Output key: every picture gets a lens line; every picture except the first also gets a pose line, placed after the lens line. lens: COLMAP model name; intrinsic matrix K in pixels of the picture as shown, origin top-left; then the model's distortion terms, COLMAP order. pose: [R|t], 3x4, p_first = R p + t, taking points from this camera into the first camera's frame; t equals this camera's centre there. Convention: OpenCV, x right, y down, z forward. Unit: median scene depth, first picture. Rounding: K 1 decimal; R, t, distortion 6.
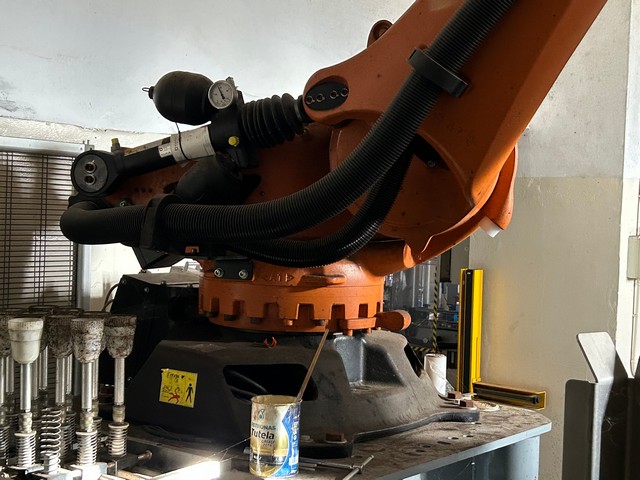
lens RADIAL K [[1017.7, 0, 322.1], [0, 1017.7, 240.5], [0, 0, 1]] dist [0.154792, 0.000000]
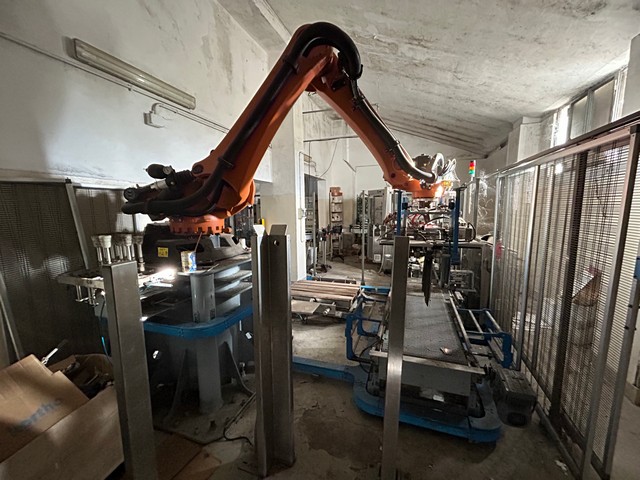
lens RADIAL K [[258.6, 0, 319.8], [0, 258.6, 239.5], [0, 0, 1]] dist [-0.003165, 0.001434]
pose [[0.948634, -0.086390, 0.304352, 0.107083], [0.056918, 0.992903, 0.104426, 0.032660], [-0.311214, -0.081739, 0.946818, -0.035764]]
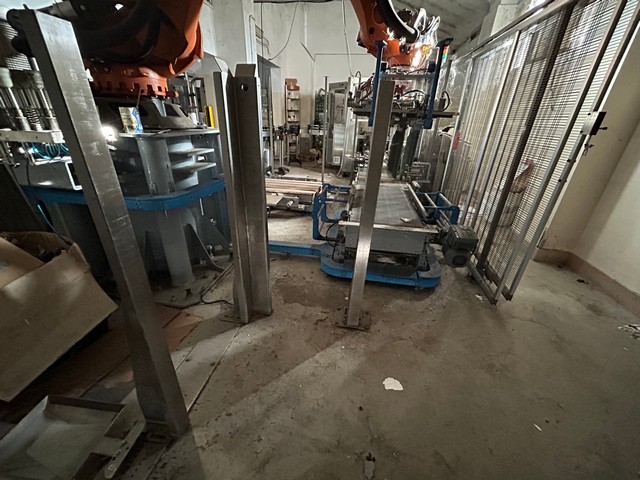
lens RADIAL K [[258.6, 0, 319.4], [0, 258.6, 239.4], [0, 0, 1]] dist [-0.003165, 0.001434]
pose [[0.883005, -0.206362, 0.421565, 0.043823], [0.014299, 0.909573, 0.415299, 0.168684], [-0.469146, -0.360683, 0.806108, -0.026328]]
